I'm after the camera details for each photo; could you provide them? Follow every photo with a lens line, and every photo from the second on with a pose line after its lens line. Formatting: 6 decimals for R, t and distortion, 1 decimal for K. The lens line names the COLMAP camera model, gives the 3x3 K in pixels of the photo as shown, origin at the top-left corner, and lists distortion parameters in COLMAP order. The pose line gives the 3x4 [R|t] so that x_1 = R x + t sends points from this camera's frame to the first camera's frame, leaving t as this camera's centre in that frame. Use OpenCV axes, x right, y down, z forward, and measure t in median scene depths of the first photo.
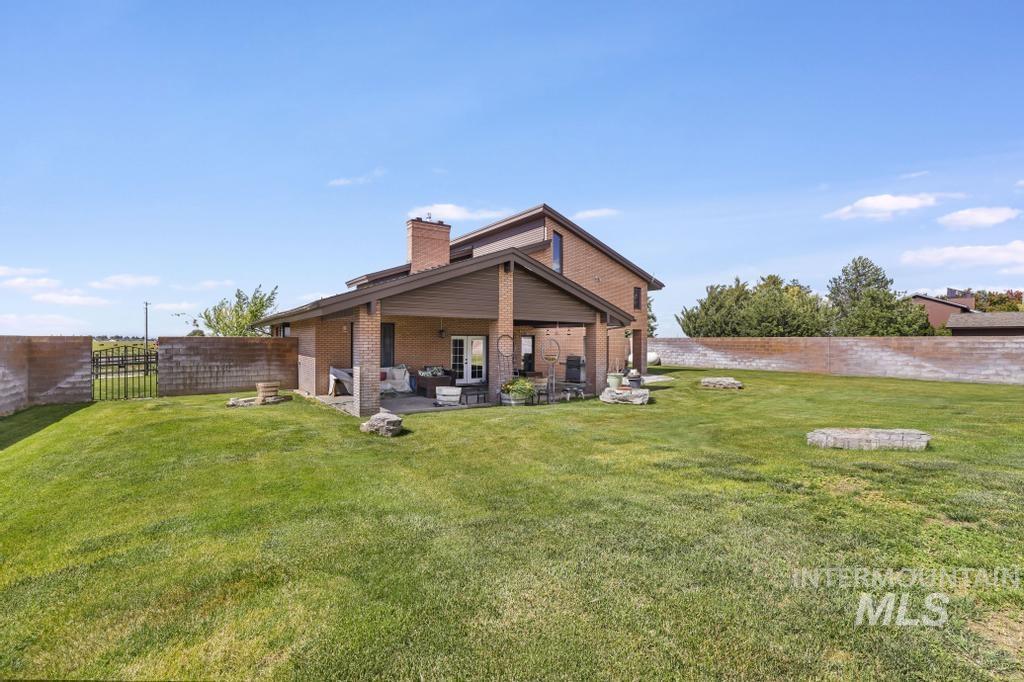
lens RADIAL K [[453.1, 0, 513.2], [0, 453.1, 345.5], [0, 0, 1]] dist [-0.012354, 0.000936]
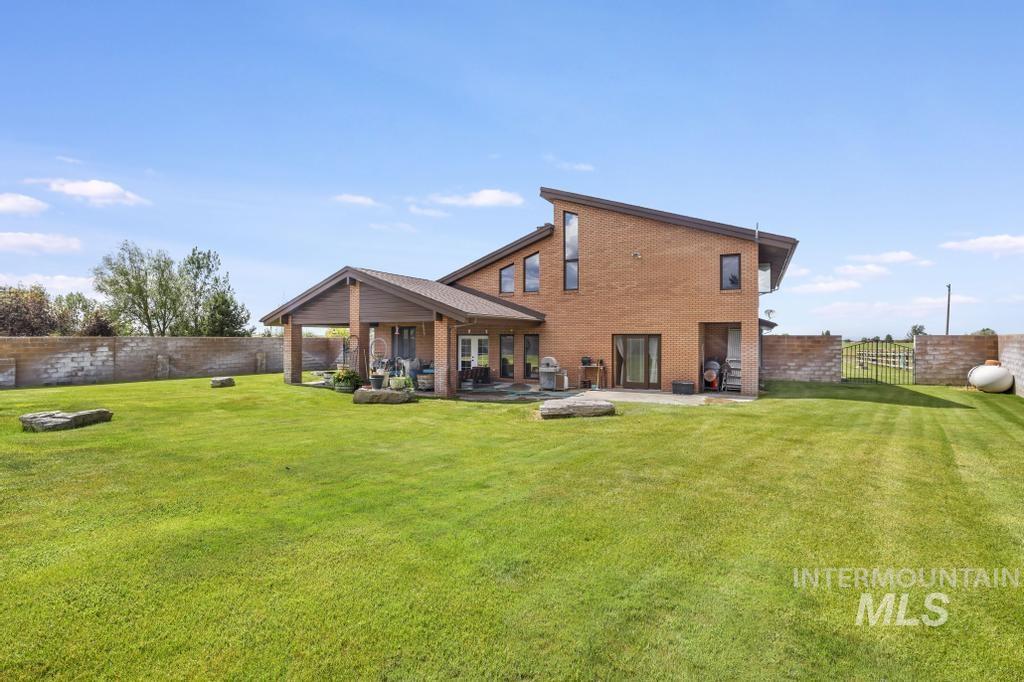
lens RADIAL K [[472.5, 0, 512.0], [0, 472.5, 341.0], [0, 0, 1]] dist [-0.001392, -0.000046]
pose [[0.426304, 0.005504, -0.904563, 0.750054], [-0.008386, 0.999963, 0.002132, -0.008526], [0.904541, 0.006677, 0.426334, 0.462807]]
